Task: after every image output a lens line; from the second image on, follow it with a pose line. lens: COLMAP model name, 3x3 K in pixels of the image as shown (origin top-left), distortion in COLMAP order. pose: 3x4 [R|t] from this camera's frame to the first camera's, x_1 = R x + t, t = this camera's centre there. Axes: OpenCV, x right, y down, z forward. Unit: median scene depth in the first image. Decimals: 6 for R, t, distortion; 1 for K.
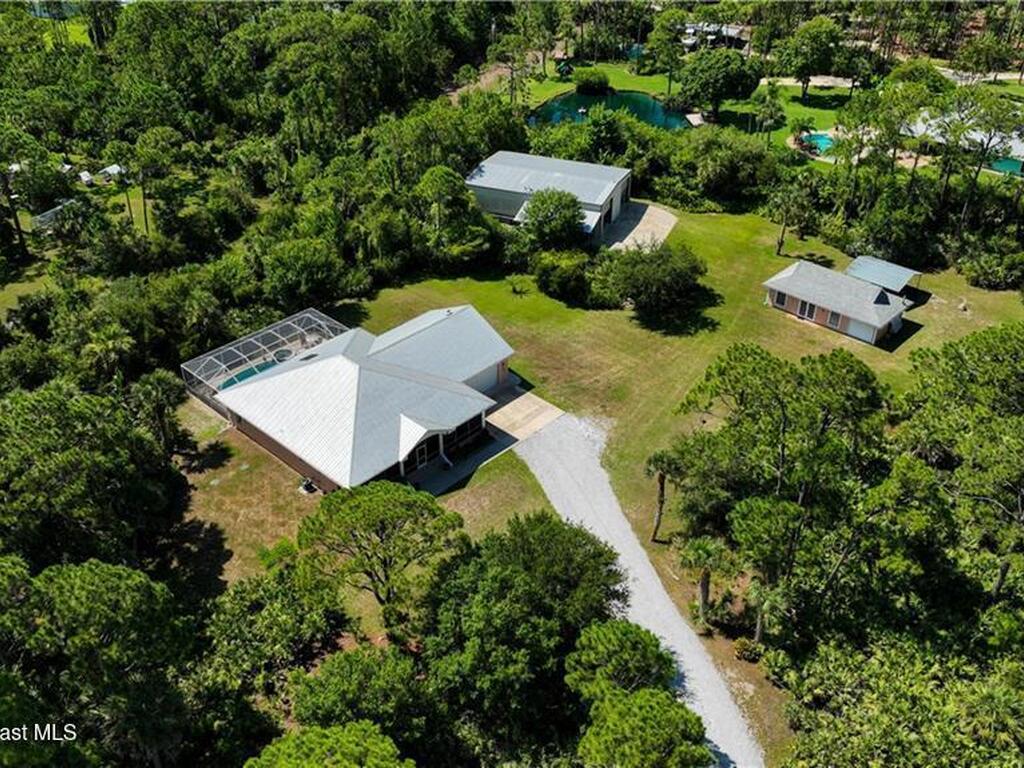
lens RADIAL K [[972.8, 0, 554.1], [0, 972.8, 384.5], [0, 0, 1]] dist [0.003734, 0.013380]
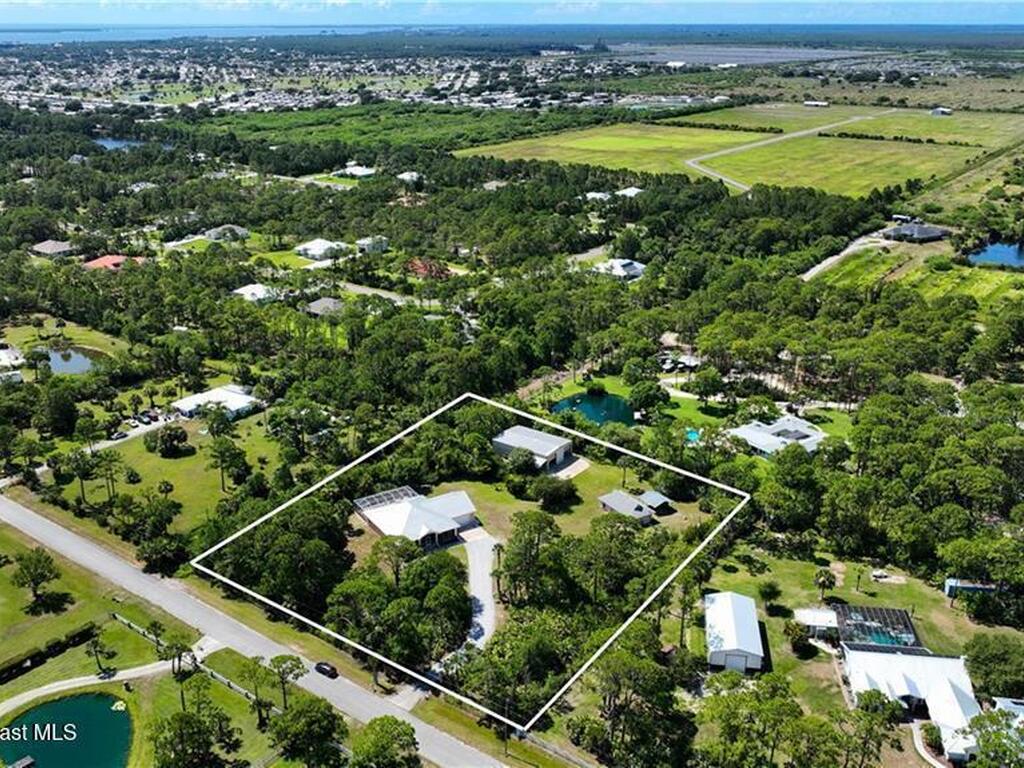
lens RADIAL K [[972.8, 0, 554.1], [0, 972.8, 384.5], [0, 0, 1]] dist [0.003734, 0.013380]
pose [[0.973520, 0.086549, -0.211586, 0.555883], [-0.132798, 0.967484, -0.215264, 0.141181], [0.186075, 0.237662, 0.953359, -1.224607]]
